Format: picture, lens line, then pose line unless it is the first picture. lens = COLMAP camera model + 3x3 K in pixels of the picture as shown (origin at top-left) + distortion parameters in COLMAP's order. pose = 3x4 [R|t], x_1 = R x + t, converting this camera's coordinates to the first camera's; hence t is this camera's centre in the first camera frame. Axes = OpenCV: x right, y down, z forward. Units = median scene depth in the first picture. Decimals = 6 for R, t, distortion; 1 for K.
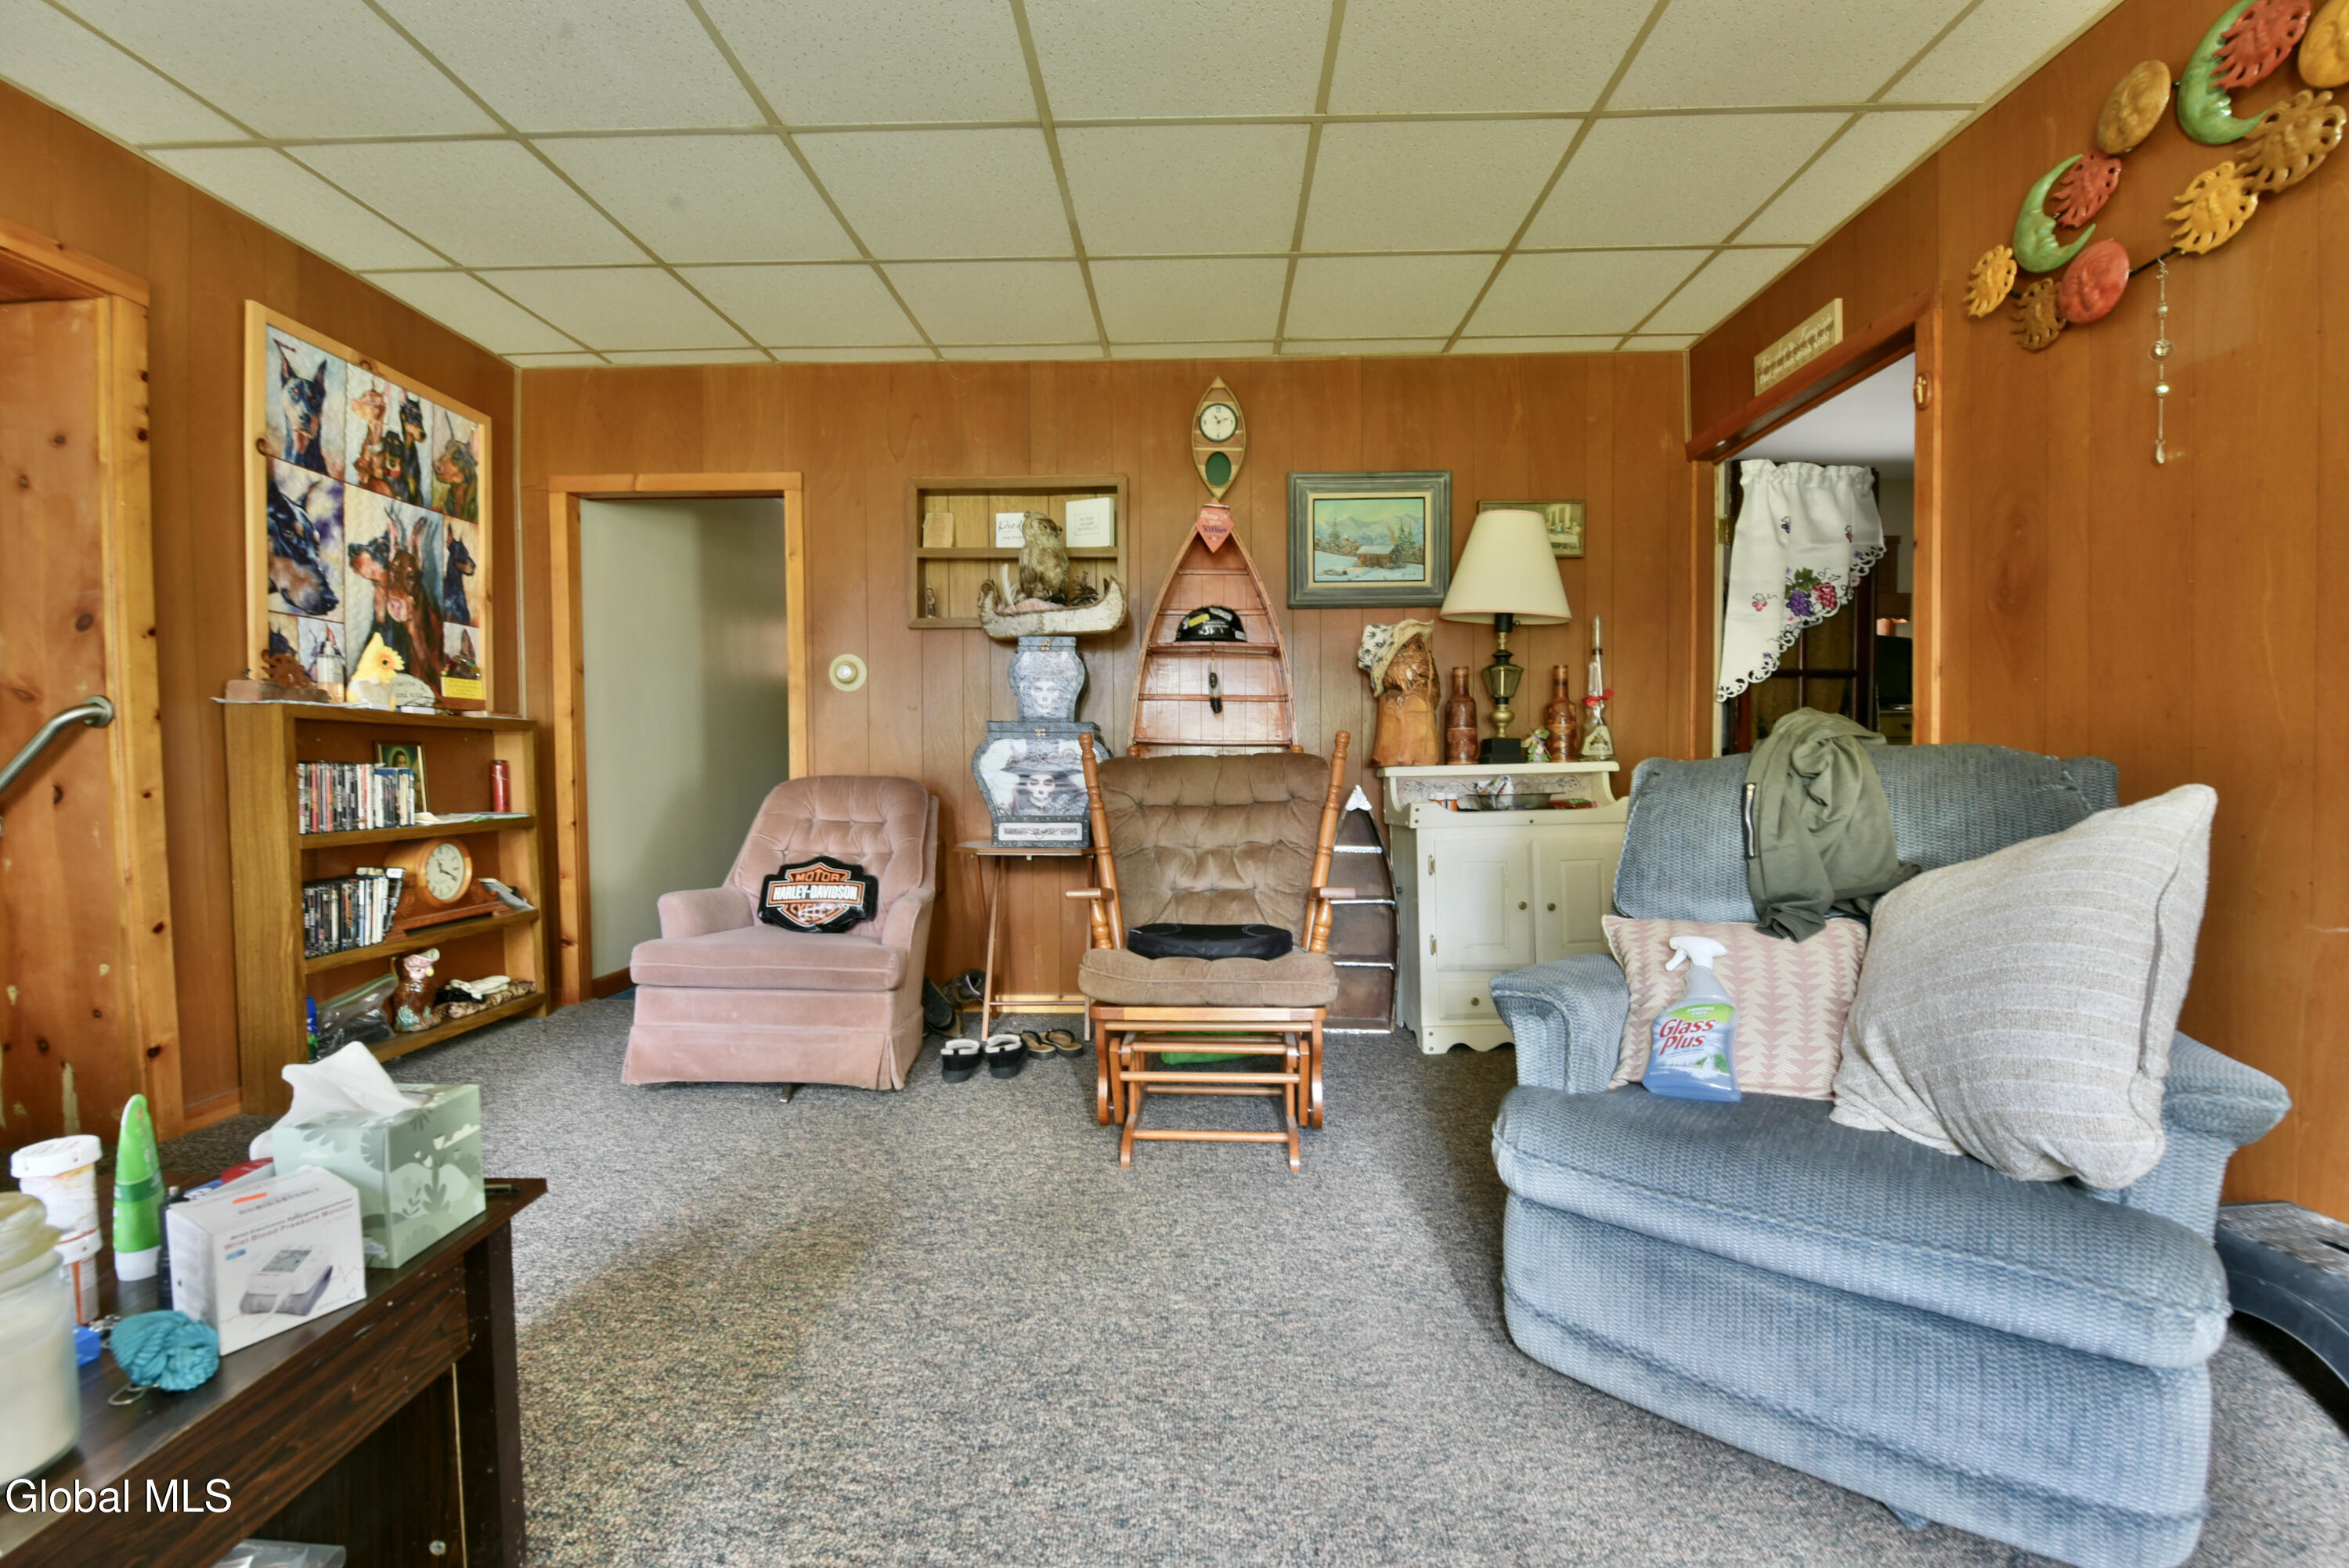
lens RADIAL K [[942.4, 0, 1174.8], [0, 942.4, 781.3], [0, 0, 1]] dist [-0.014789, -0.001751]
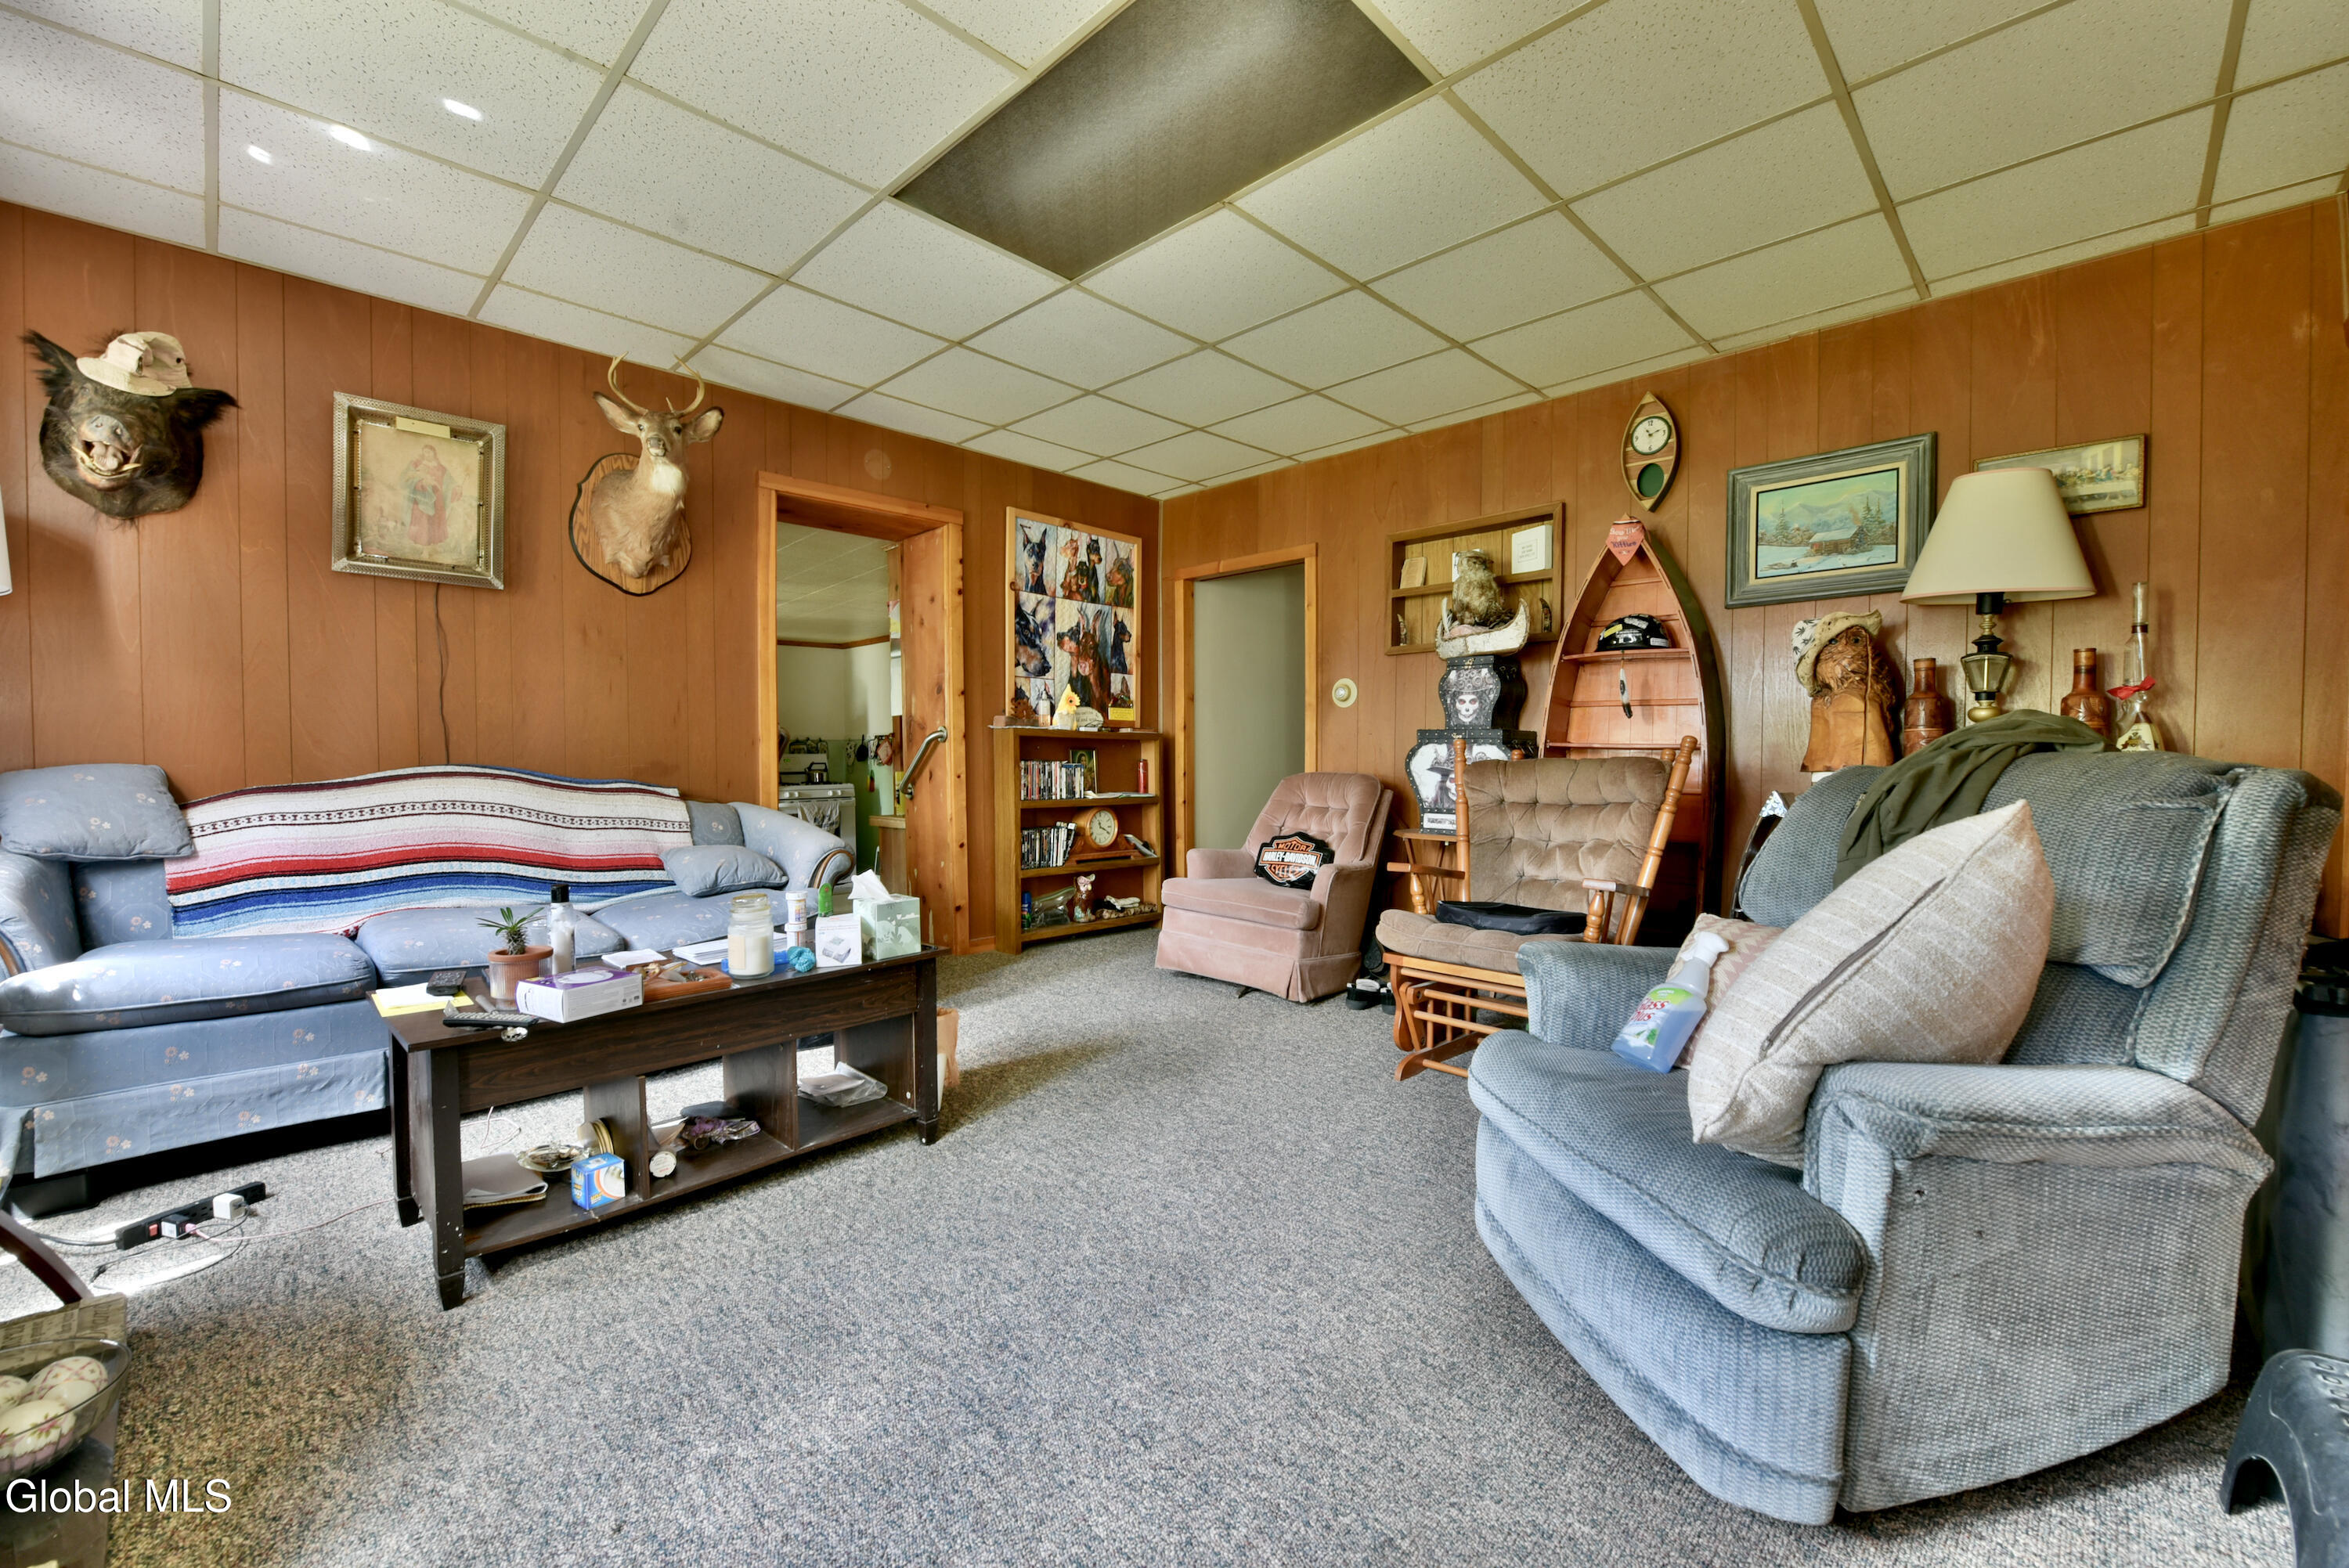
lens RADIAL K [[942.4, 0, 1223.4], [0, 942.4, 780.0], [0, 0, 1]] dist [-0.014789, -0.001751]
pose [[0.751905, 0.019547, -0.658981, 0.415351], [-0.019883, 0.999778, 0.006969, -0.002098], [0.658971, 0.007863, 0.752127, -0.086124]]
